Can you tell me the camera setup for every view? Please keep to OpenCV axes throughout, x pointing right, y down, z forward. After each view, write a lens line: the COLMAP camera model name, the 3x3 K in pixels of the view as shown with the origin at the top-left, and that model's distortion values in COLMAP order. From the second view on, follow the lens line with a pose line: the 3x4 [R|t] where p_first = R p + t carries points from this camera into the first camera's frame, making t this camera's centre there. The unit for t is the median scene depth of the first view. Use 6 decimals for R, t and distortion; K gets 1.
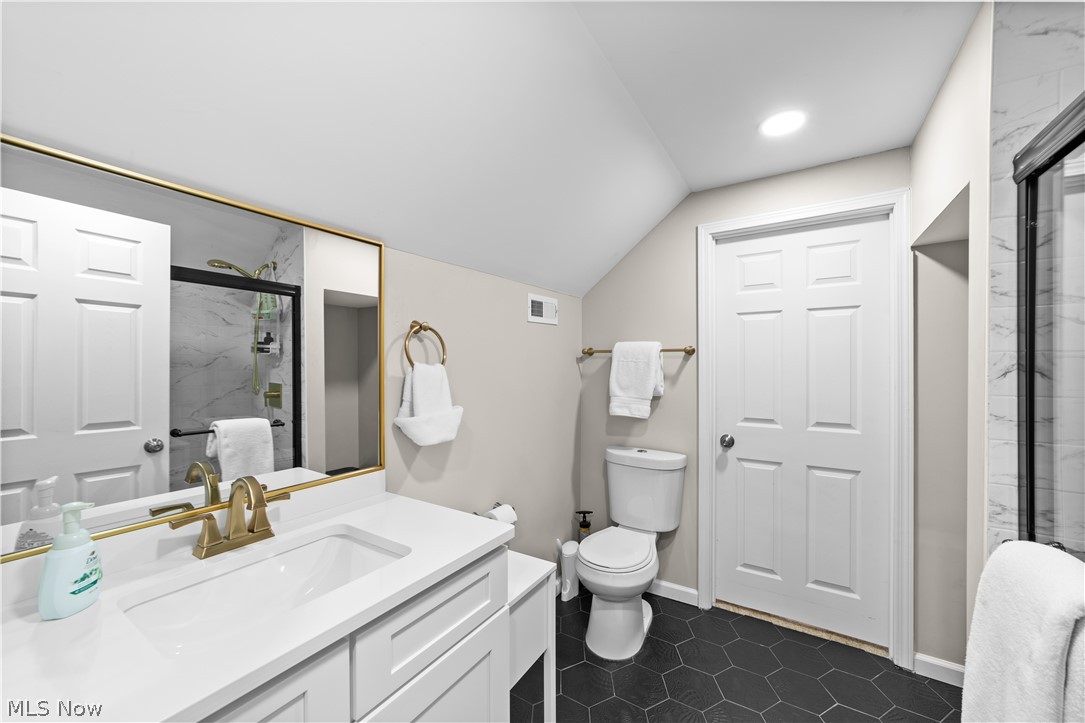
lens RADIAL K [[416.6, 0, 539.1], [0, 416.6, 365.8], [0, 0, 1]] dist [-0.011103, 0.001020]
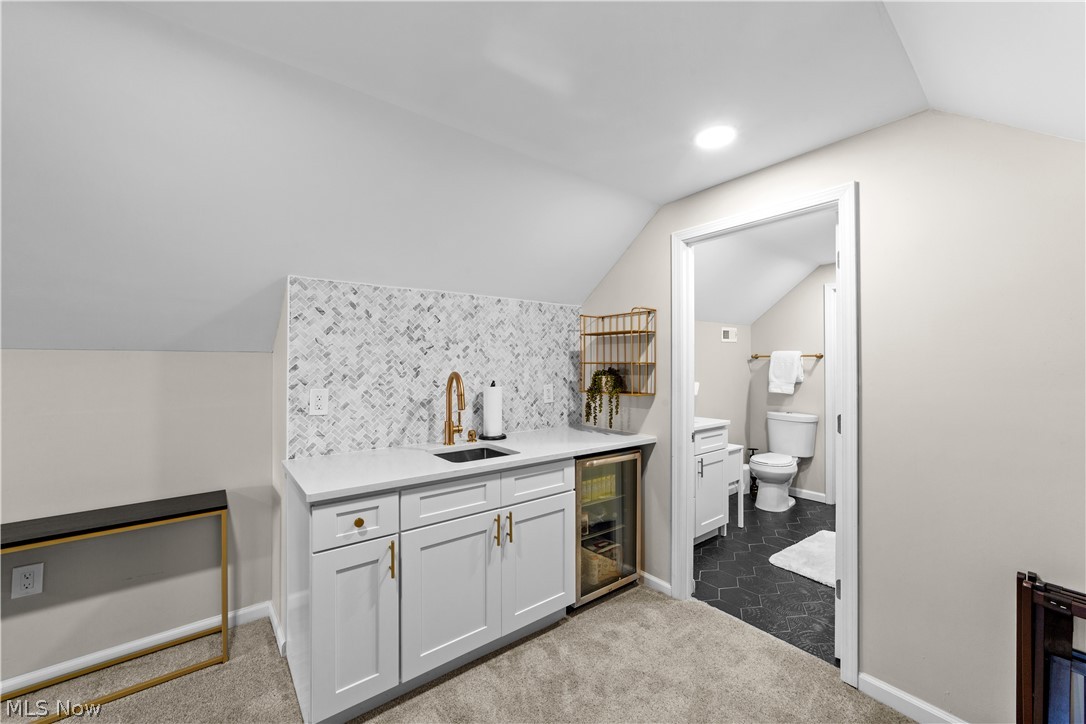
lens RADIAL K [[417.0, 0, 550.2], [0, 417.0, 362.6], [0, 0, 1]] dist [-0.011103, 0.001020]
pose [[0.949547, -0.003337, -0.313608, -0.162898], [0.002363, 0.999991, -0.003487, -0.005469], [0.313617, 0.002570, 0.949546, -0.995109]]
